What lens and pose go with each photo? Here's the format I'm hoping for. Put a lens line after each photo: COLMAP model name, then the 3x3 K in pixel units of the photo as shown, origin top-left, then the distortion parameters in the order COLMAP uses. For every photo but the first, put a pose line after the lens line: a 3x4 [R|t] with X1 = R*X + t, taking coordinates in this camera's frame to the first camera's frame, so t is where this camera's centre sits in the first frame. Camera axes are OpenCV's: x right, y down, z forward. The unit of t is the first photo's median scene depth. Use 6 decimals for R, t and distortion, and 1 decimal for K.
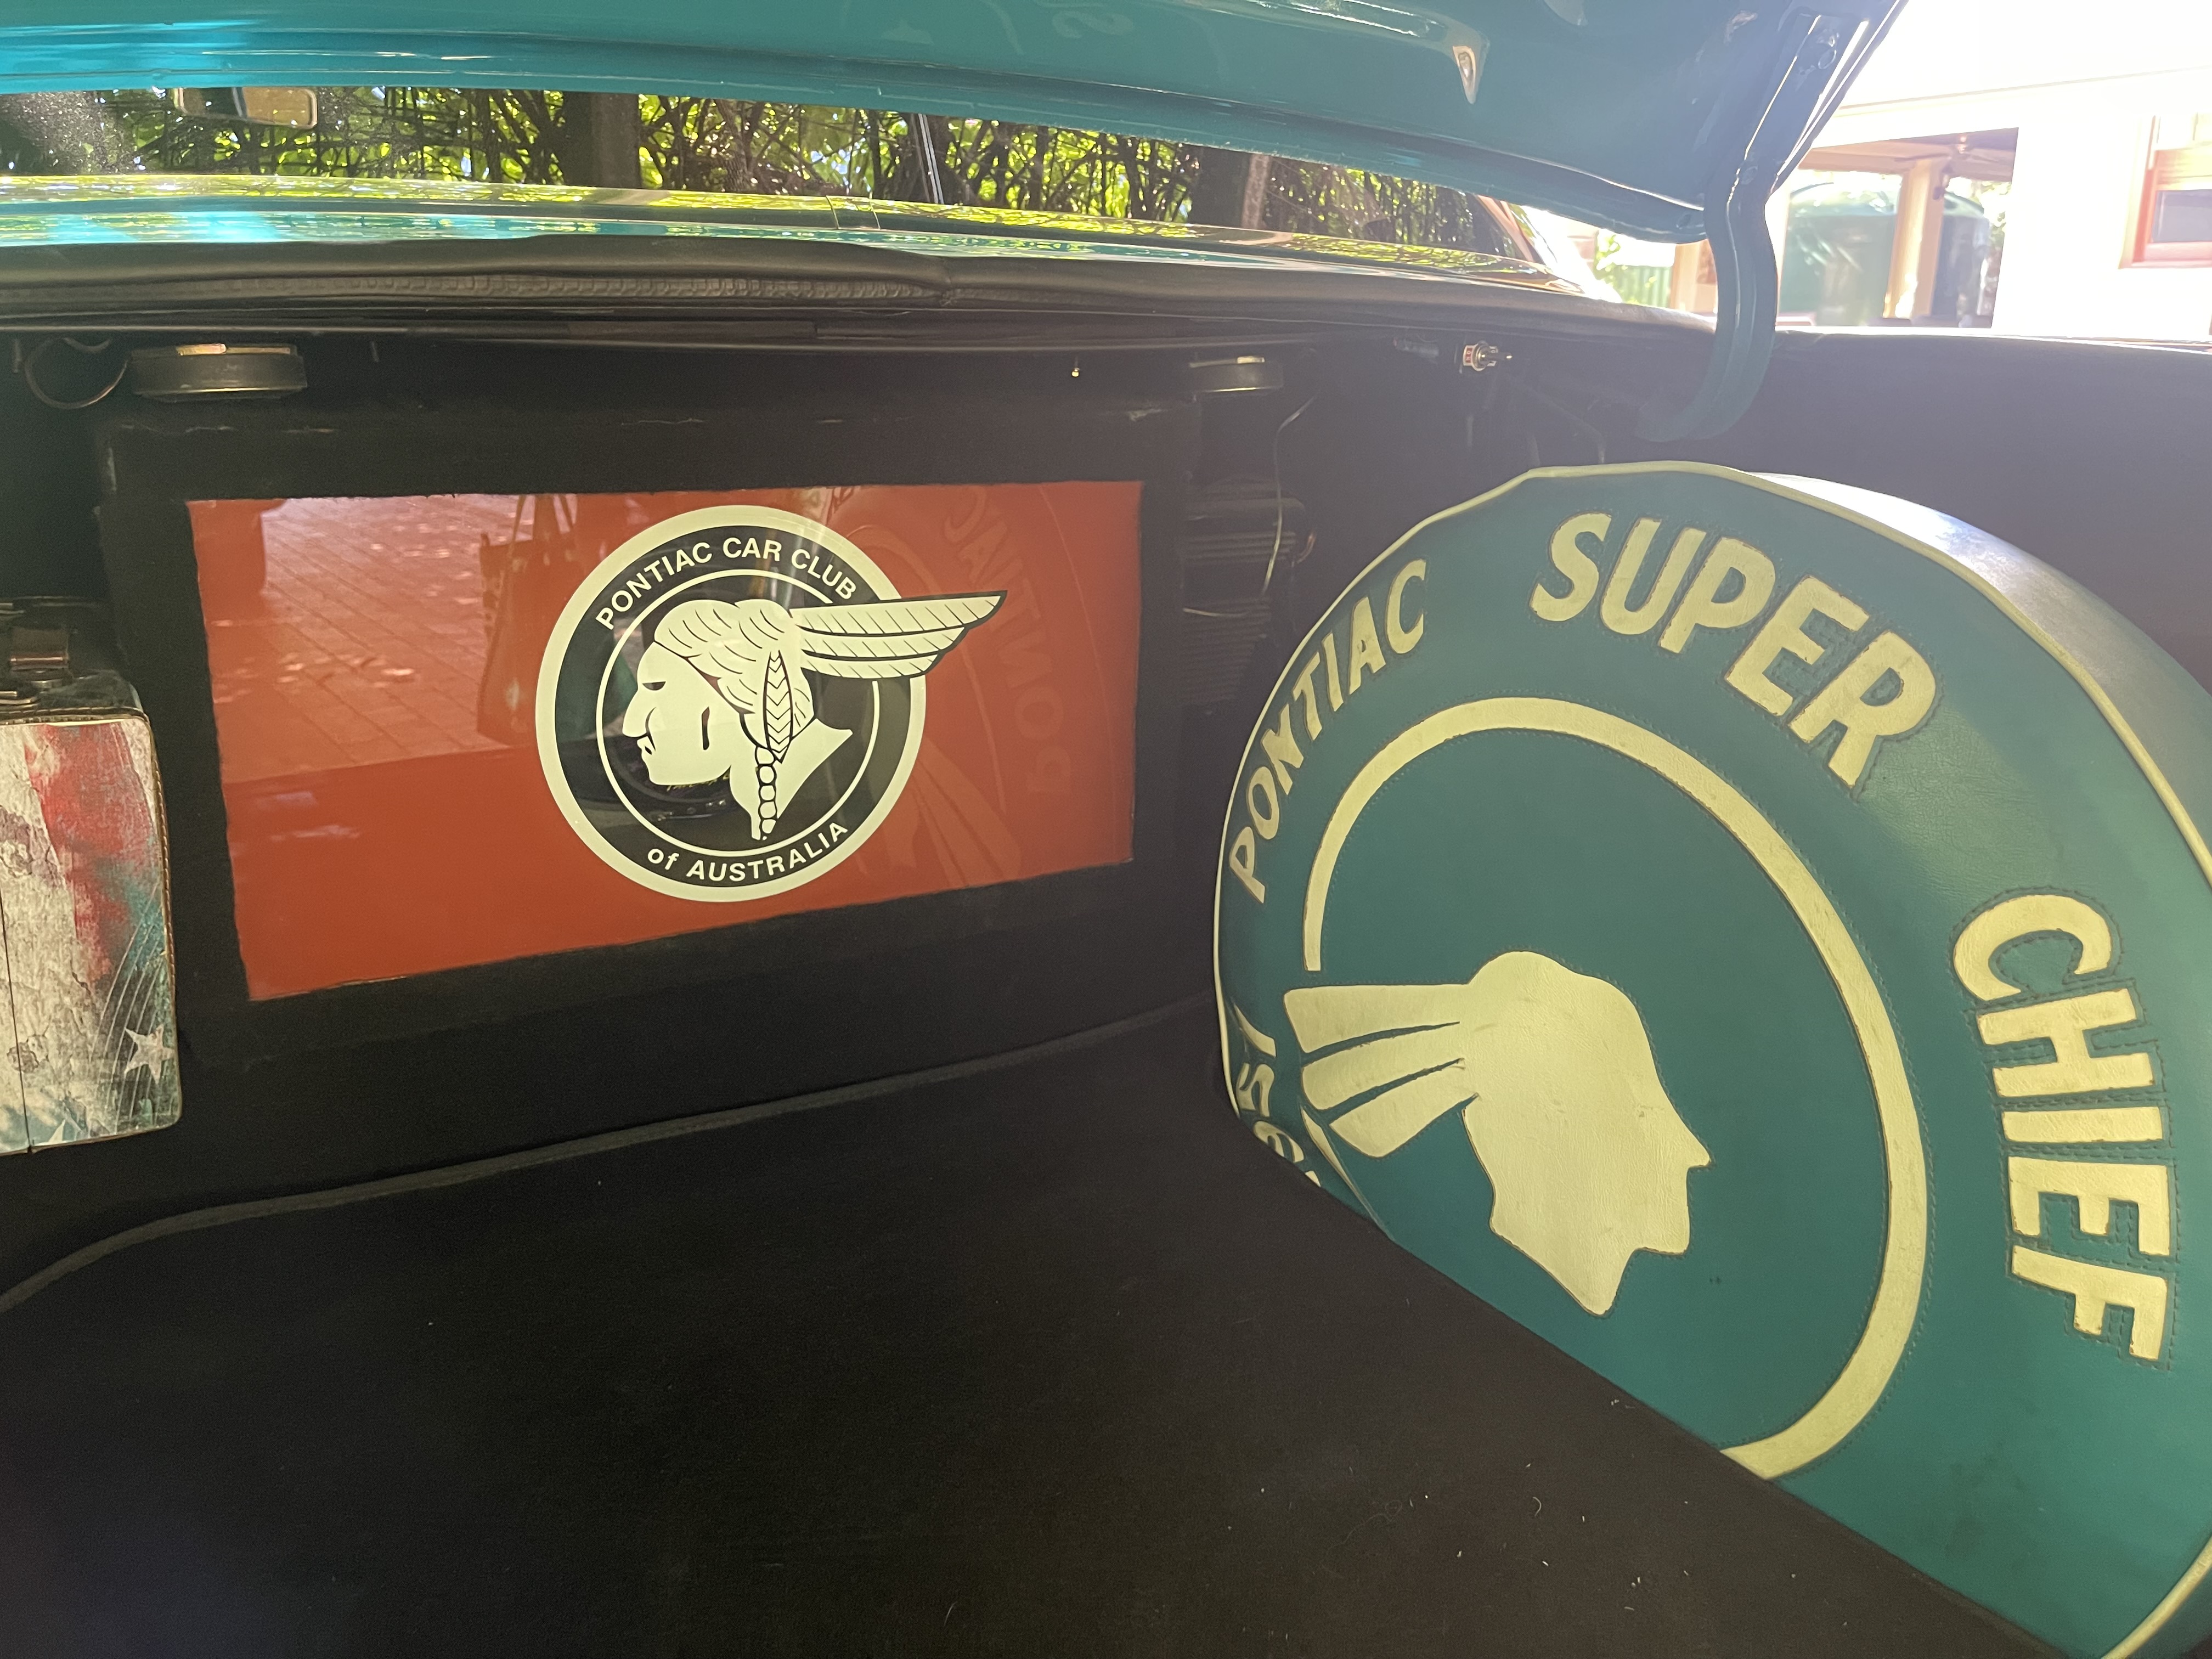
lens RADIAL K [[1698.4, 0, 1106.0], [0, 1698.4, 829.5], [0, 0, 1]] dist [0.082504, -0.131206]
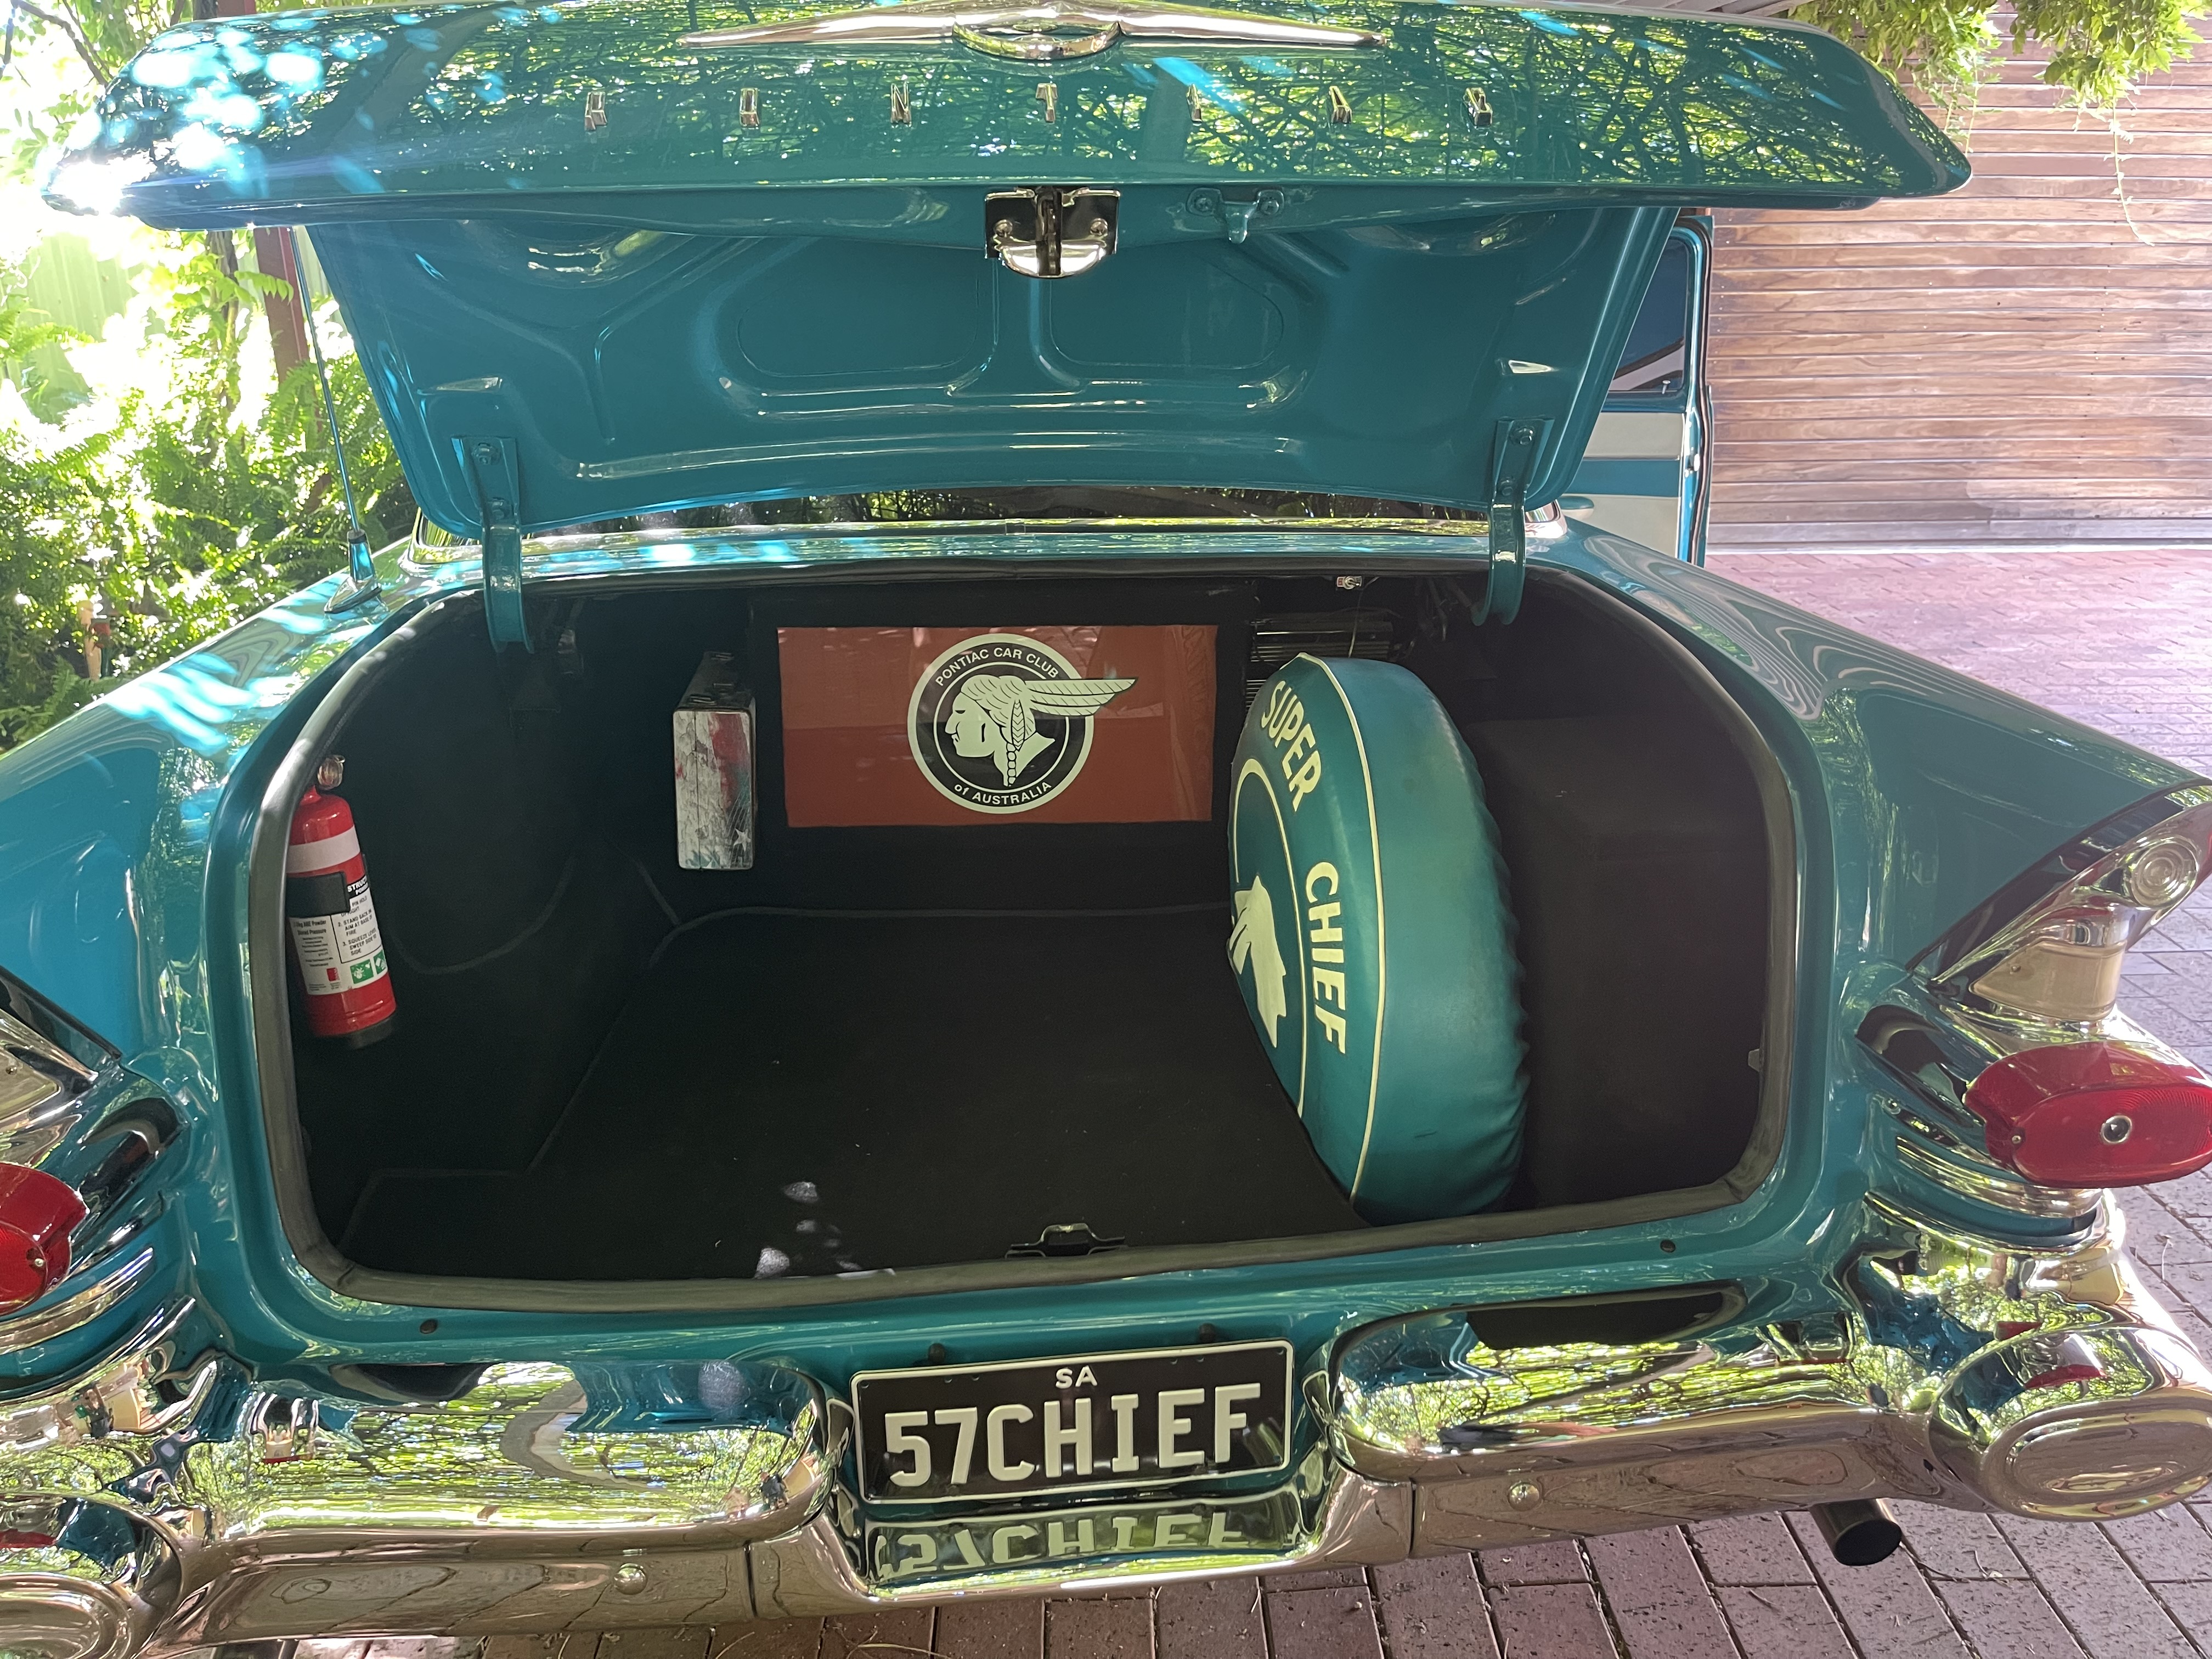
lens RADIAL K [[1698.4, 0, 1106.0], [0, 1698.4, 829.5], [0, 0, 1]] dist [0.082504, -0.131206]
pose [[0.892763, 0.124338, -0.433029, 0.897037], [-0.113510, 0.992233, 0.050885, -0.067003], [0.435993, 0.003725, 0.899942, -0.924748]]
